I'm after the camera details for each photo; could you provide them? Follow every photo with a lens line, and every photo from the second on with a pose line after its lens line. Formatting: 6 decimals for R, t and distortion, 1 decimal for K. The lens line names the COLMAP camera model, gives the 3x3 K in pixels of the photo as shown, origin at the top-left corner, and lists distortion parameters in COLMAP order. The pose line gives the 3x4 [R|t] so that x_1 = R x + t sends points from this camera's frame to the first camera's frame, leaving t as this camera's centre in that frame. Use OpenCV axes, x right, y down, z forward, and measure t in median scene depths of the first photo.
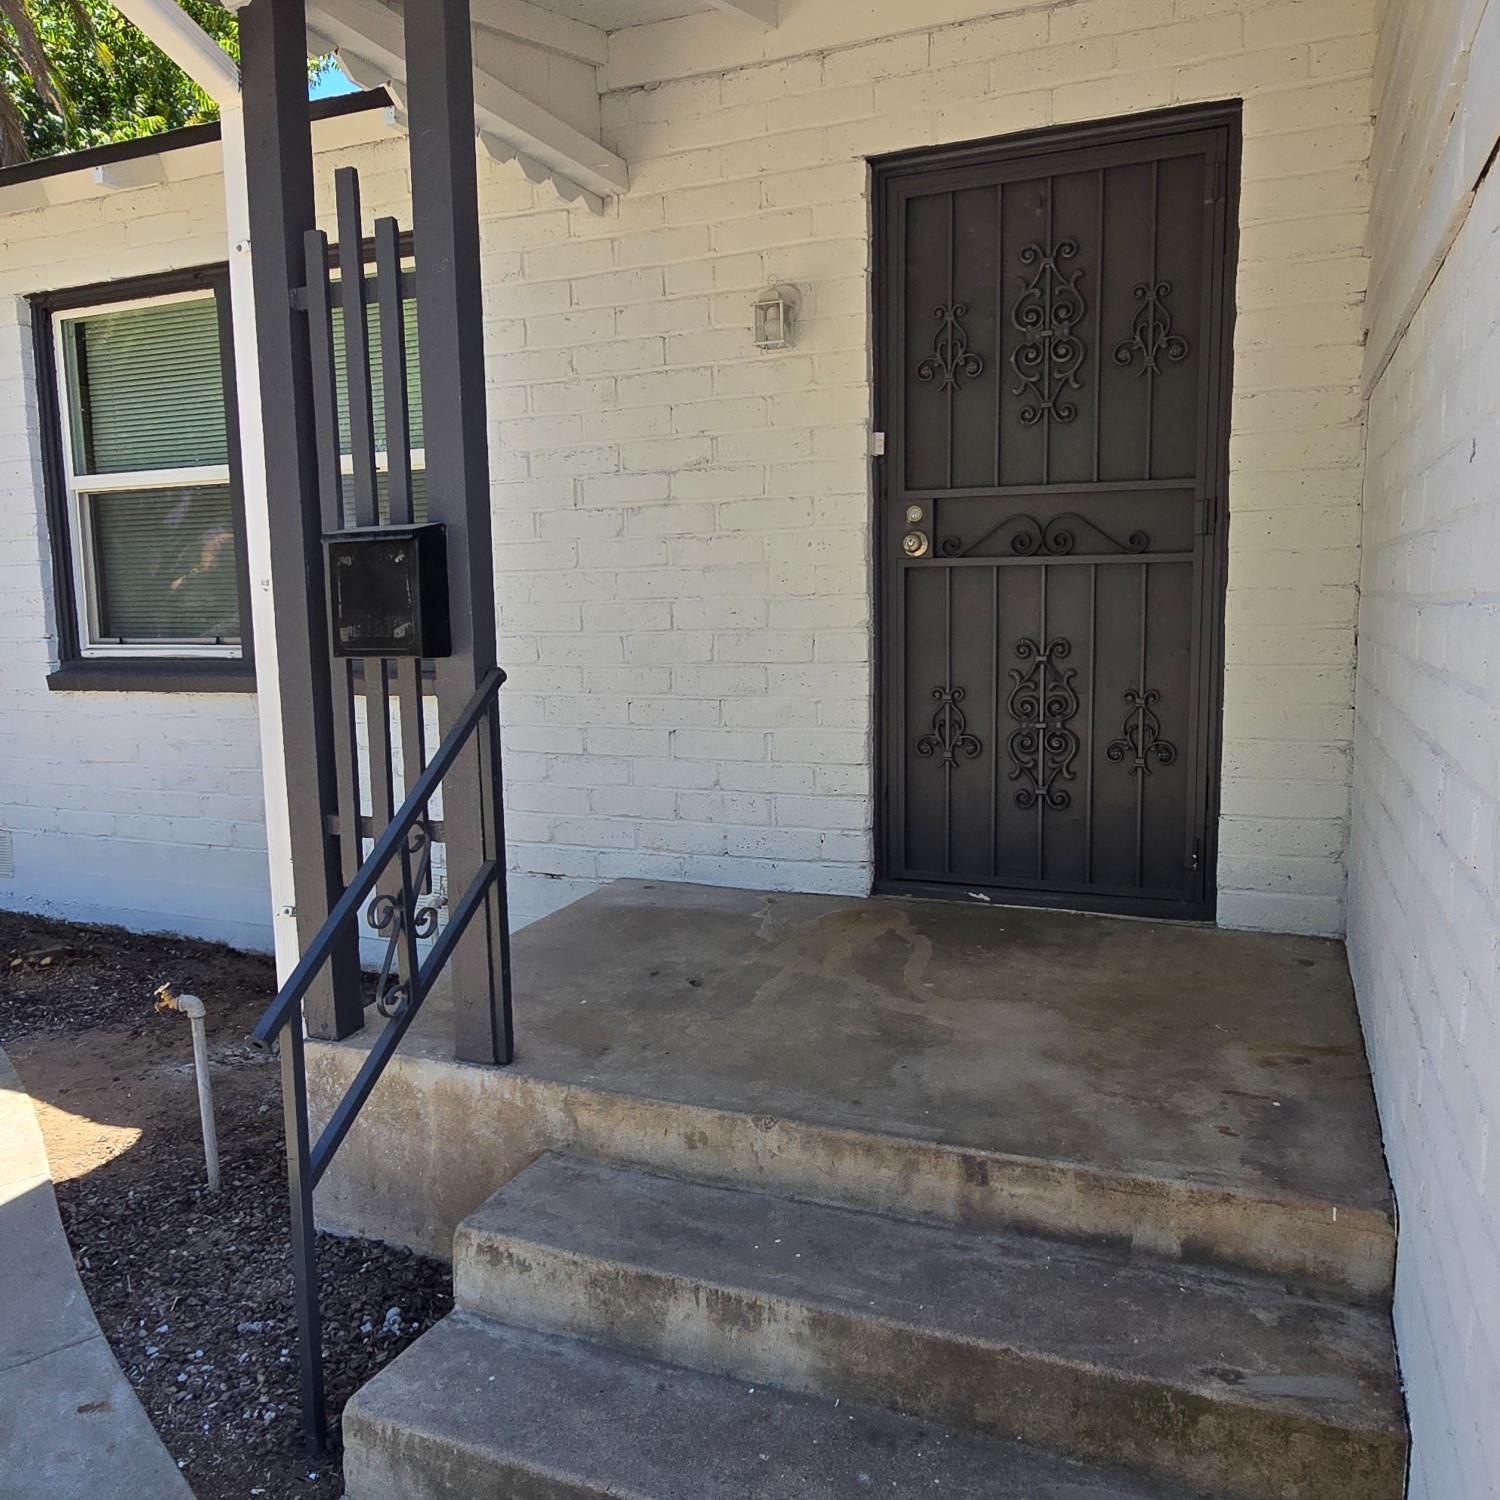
lens RADIAL K [[1237.5, 0, 740.4], [0, 1237.5, 751.6], [0, 0, 1]] dist [-0.007203, 0.009270]
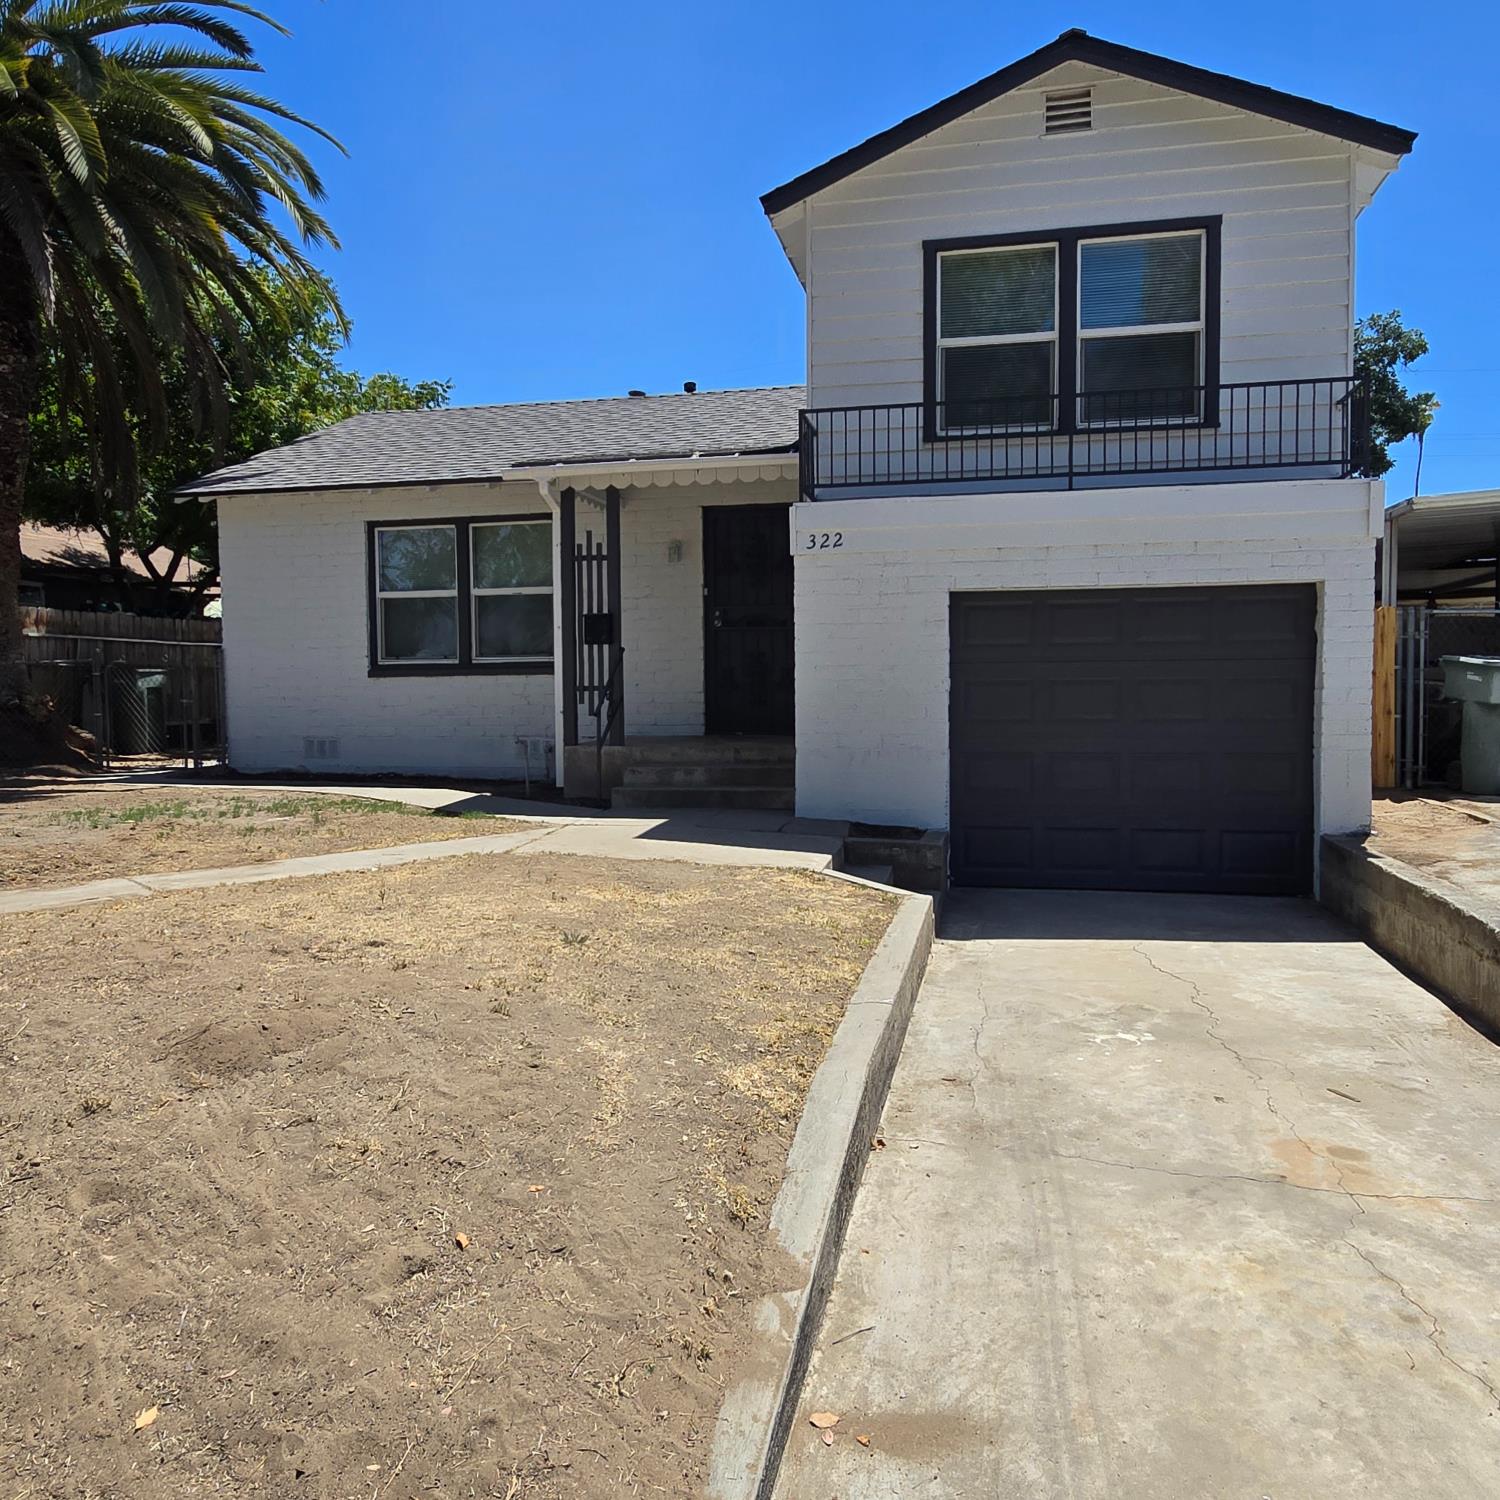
lens RADIAL K [[1237.5, 0, 750.9], [0, 1237.5, 748.5], [0, 0, 1]] dist [-0.007203, 0.009270]
pose [[0.981505, 0.000368, 0.191437, -0.602488], [0.015601, 0.996519, -0.081899, 0.652870], [-0.190801, 0.083370, 0.978082, -3.300850]]
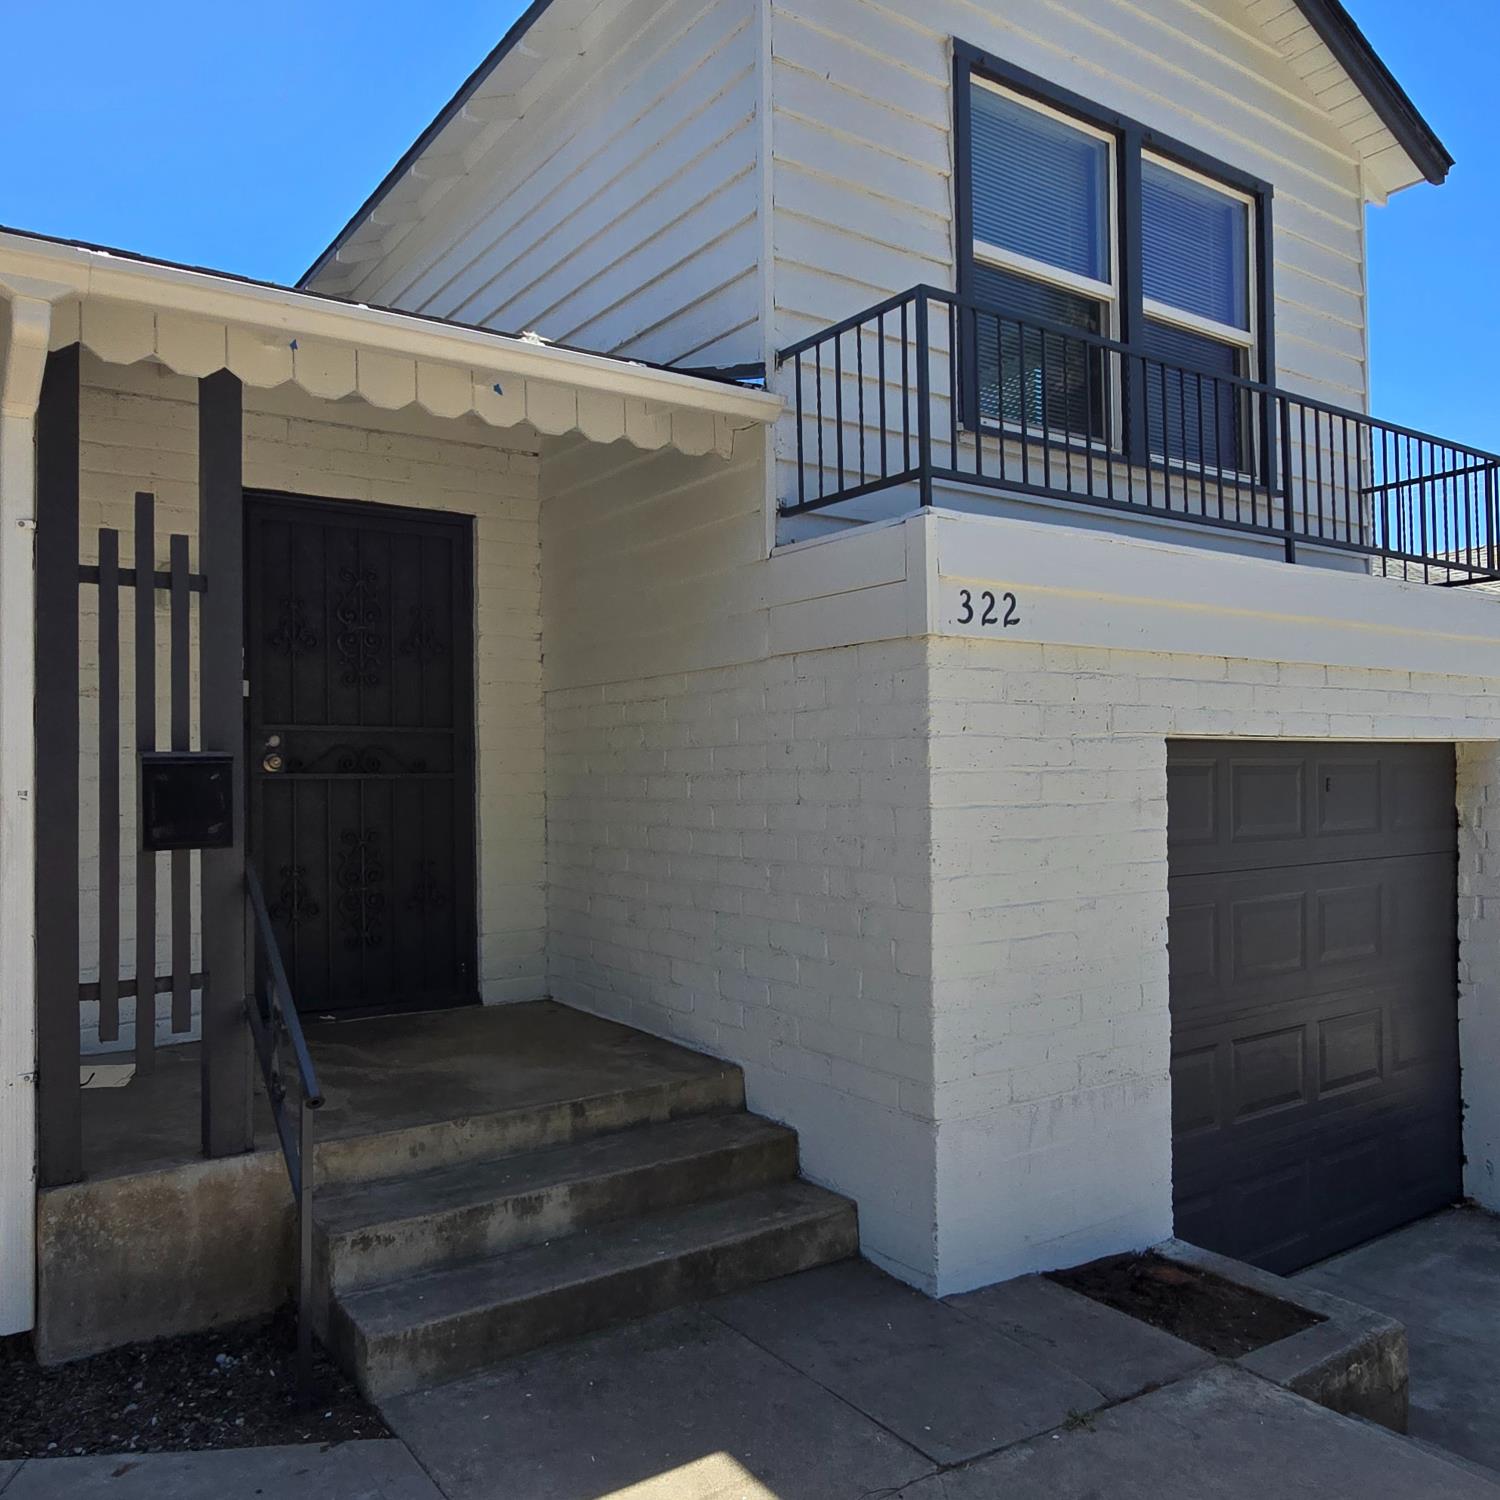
lens RADIAL K [[1237.5, 0, 744.7], [0, 1237.5, 749.5], [0, 0, 1]] dist [-0.007203, 0.009270]
pose [[0.526088, 0.030120, 0.849897, -1.153951], [0.108067, 0.988903, -0.101940, 0.019522], [-0.843536, 0.145475, 0.516995, -0.224538]]
